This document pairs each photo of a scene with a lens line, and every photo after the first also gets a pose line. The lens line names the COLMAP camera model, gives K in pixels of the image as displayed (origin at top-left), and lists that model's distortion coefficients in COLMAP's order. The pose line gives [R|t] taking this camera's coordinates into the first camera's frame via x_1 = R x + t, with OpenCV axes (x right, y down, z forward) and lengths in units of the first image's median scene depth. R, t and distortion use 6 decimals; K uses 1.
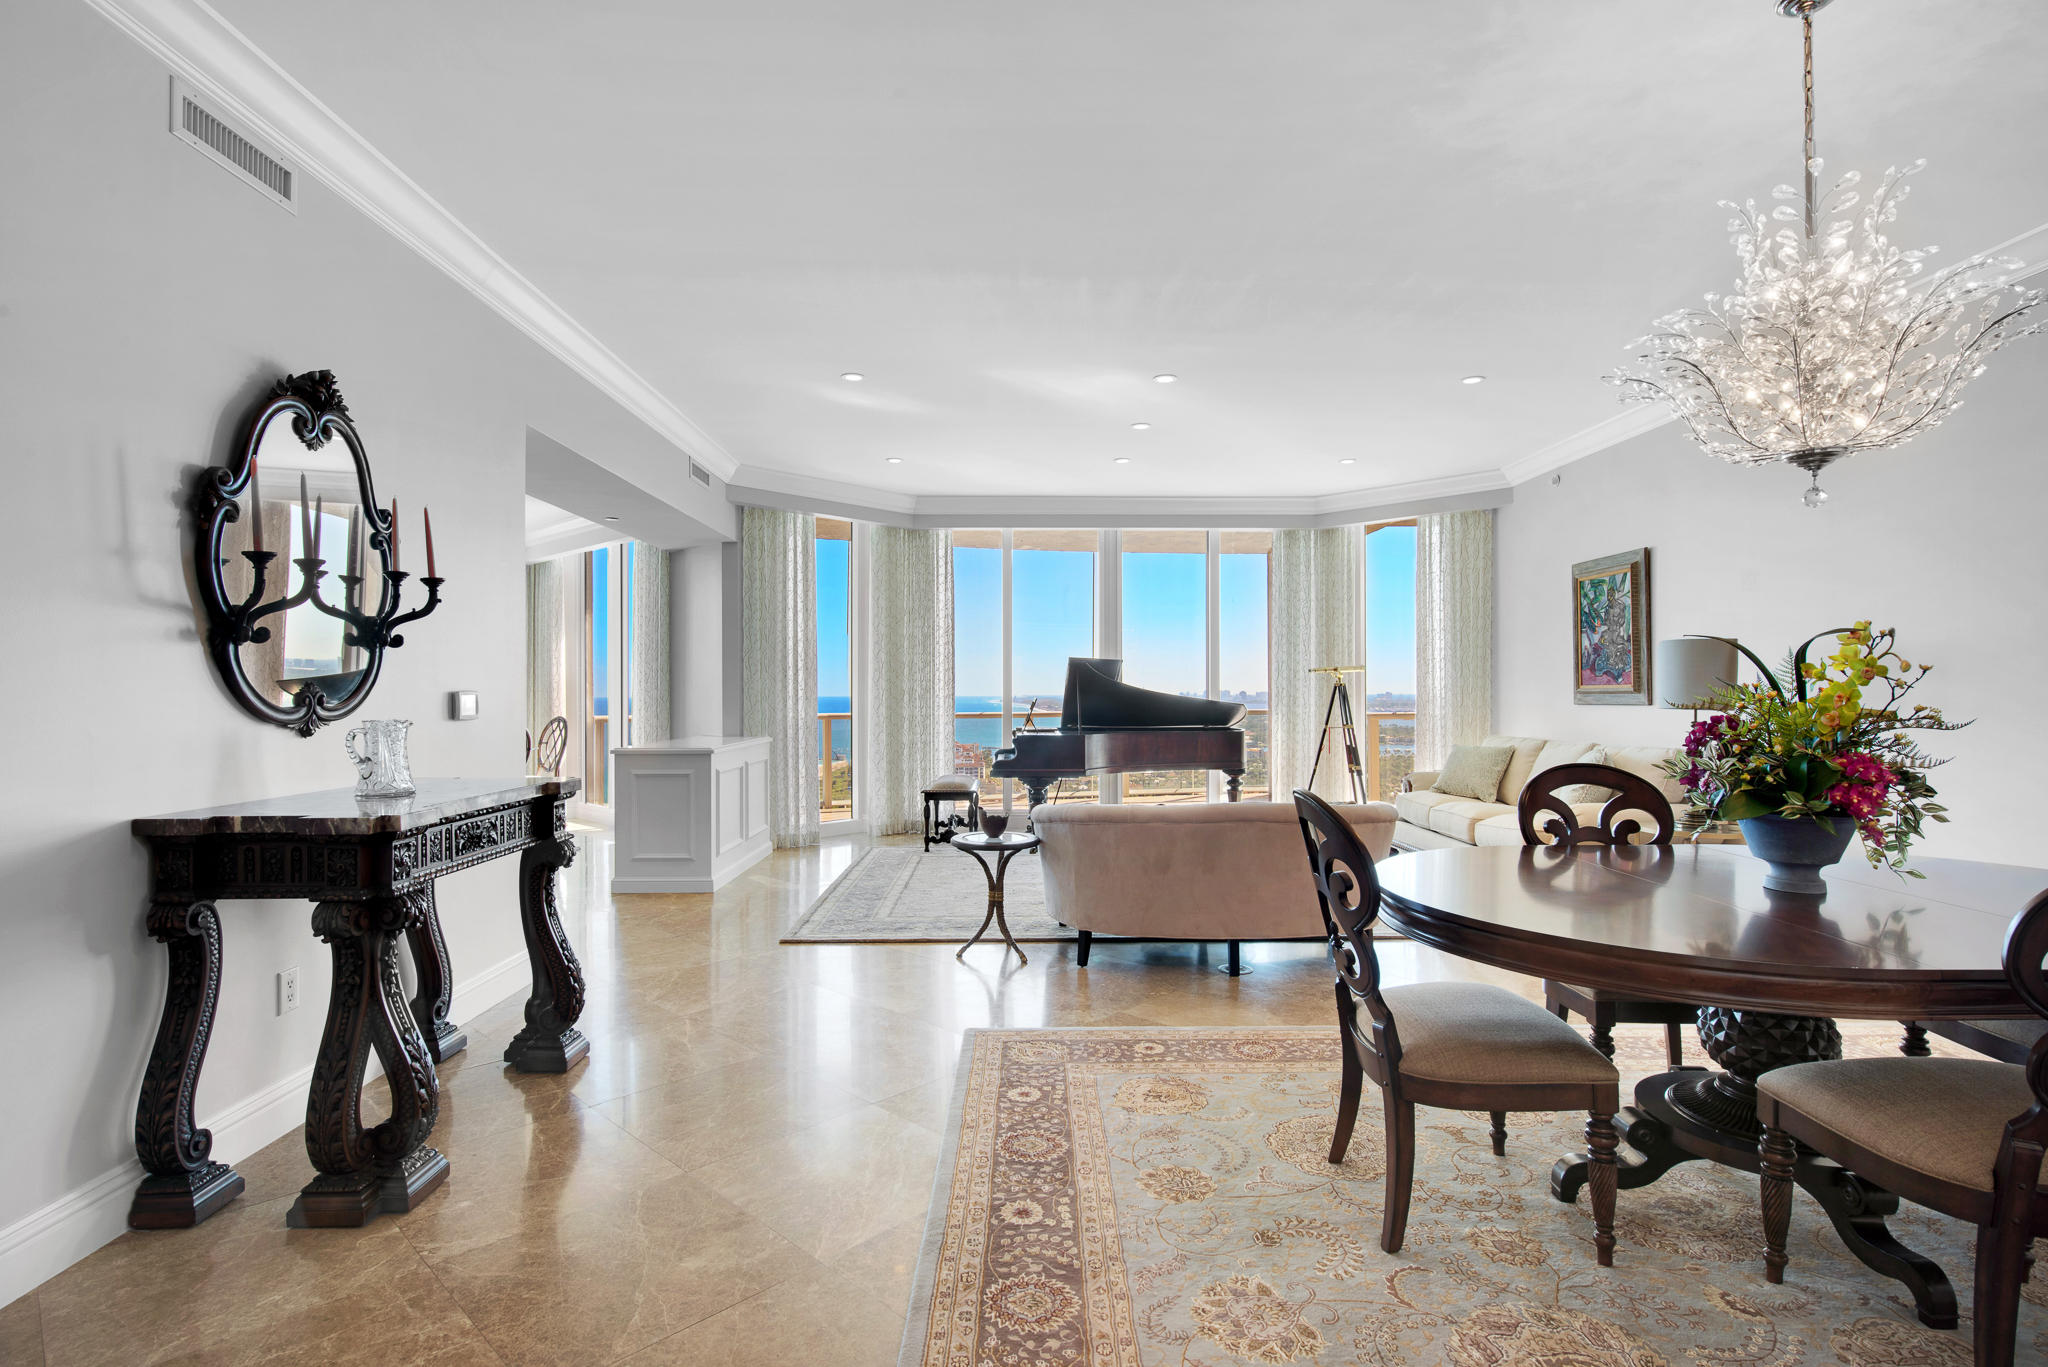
lens RADIAL K [[992.7, 0, 1025.5], [0, 992.7, 691.9], [0, 0, 1]] dist [-0.001052, -0.001201]
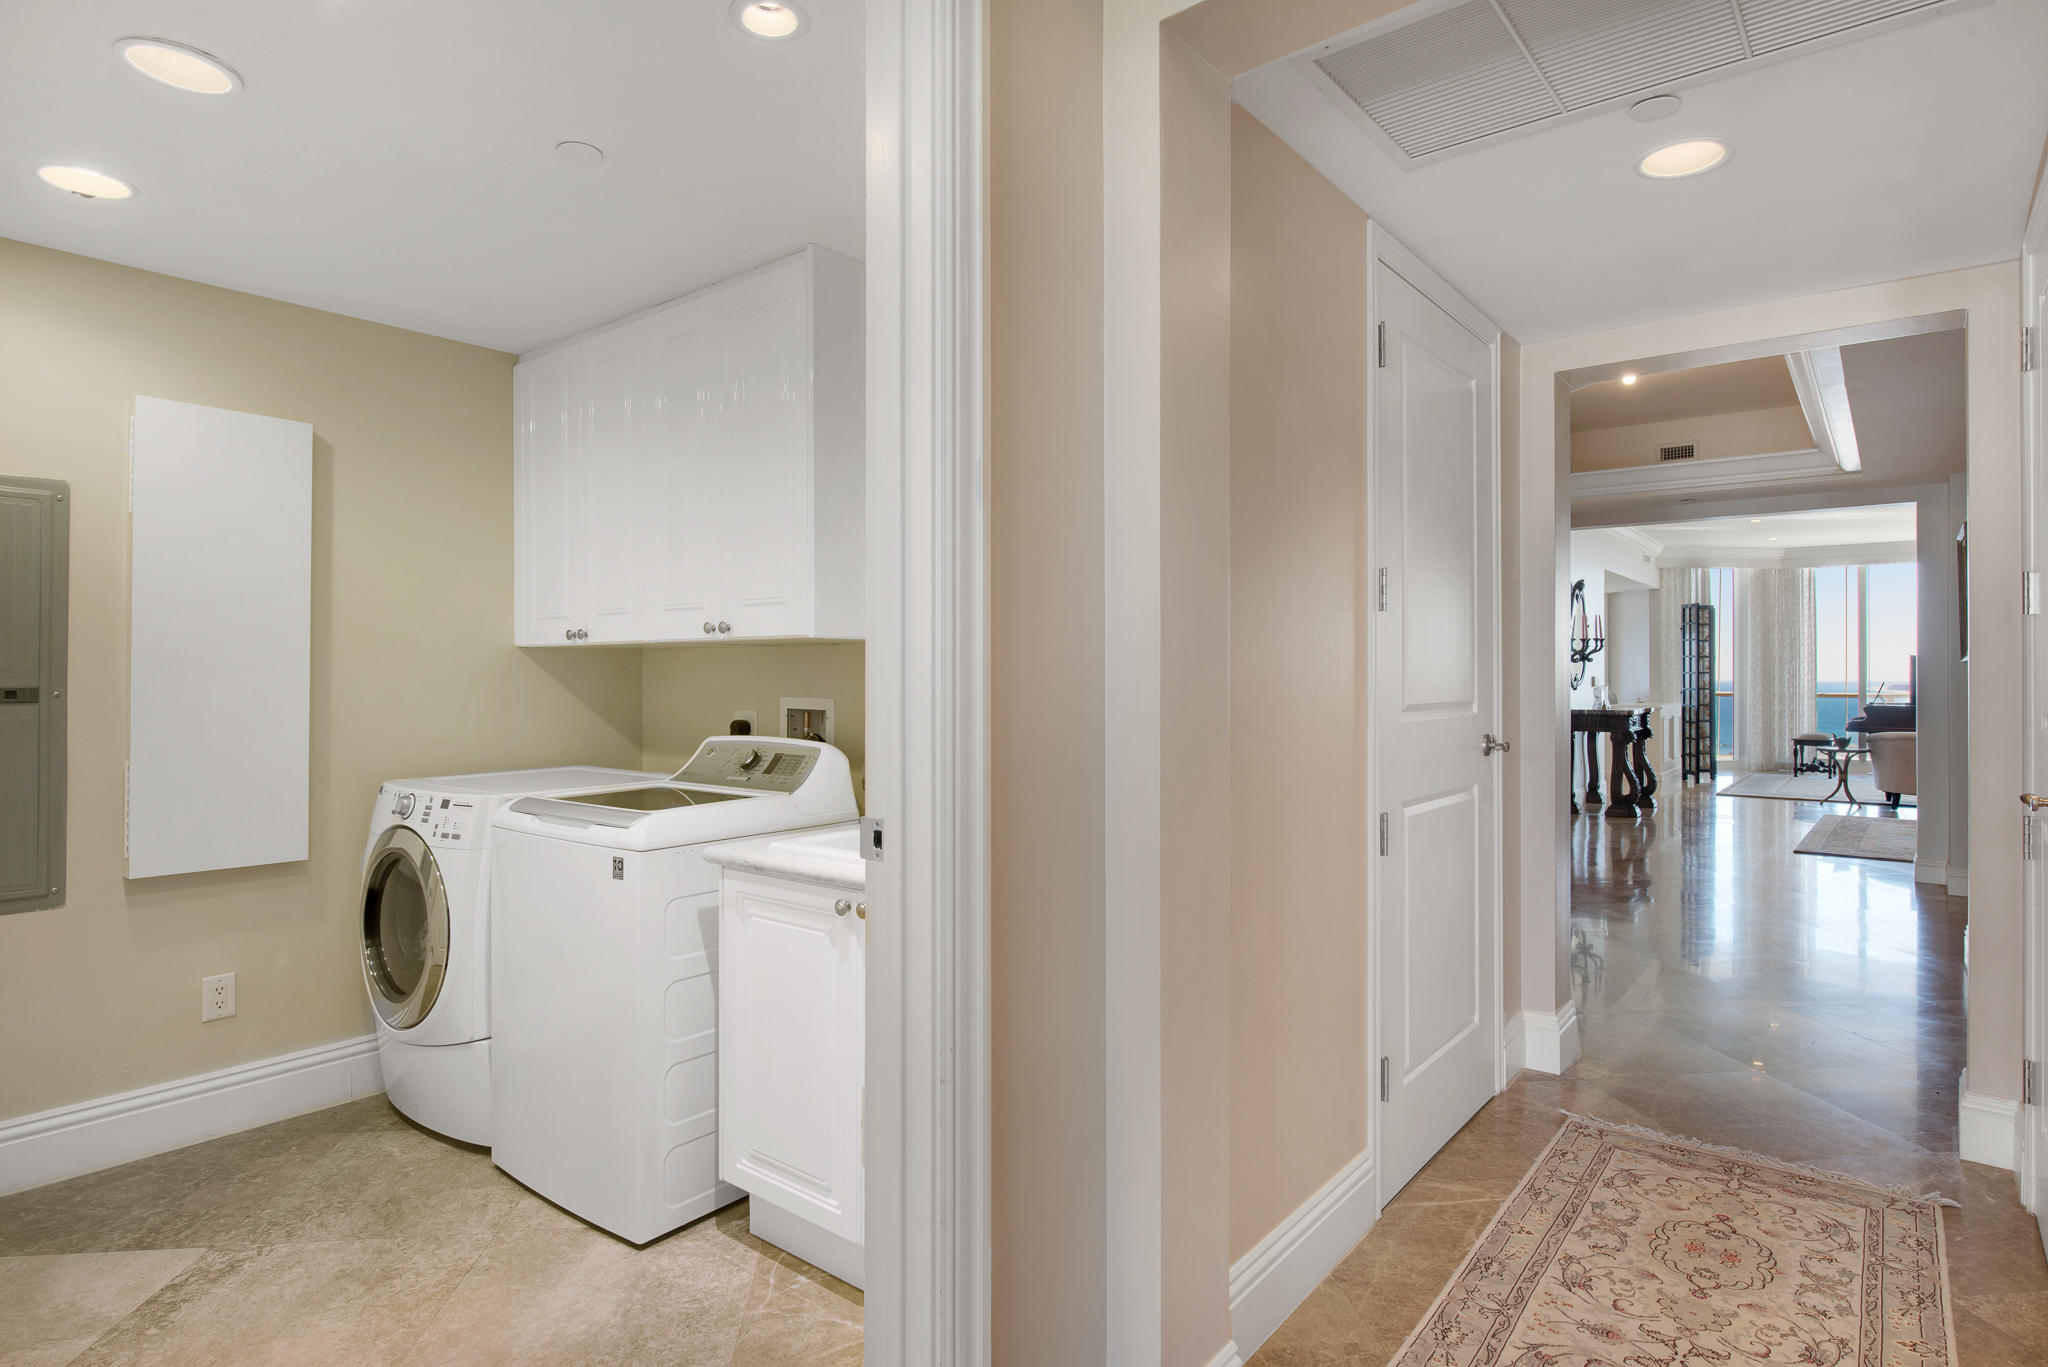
lens RADIAL K [[1044.6, 0, 1037.1], [0, 1044.6, 680.6], [0, 0, 1]] dist [-0.002673, -0.000524]
pose [[0.758201, 0.000317, -0.652021, 0.086919], [0.001586, 0.999996, 0.002330, 0.000119], [0.652019, -0.002801, 0.758198, -1.333897]]
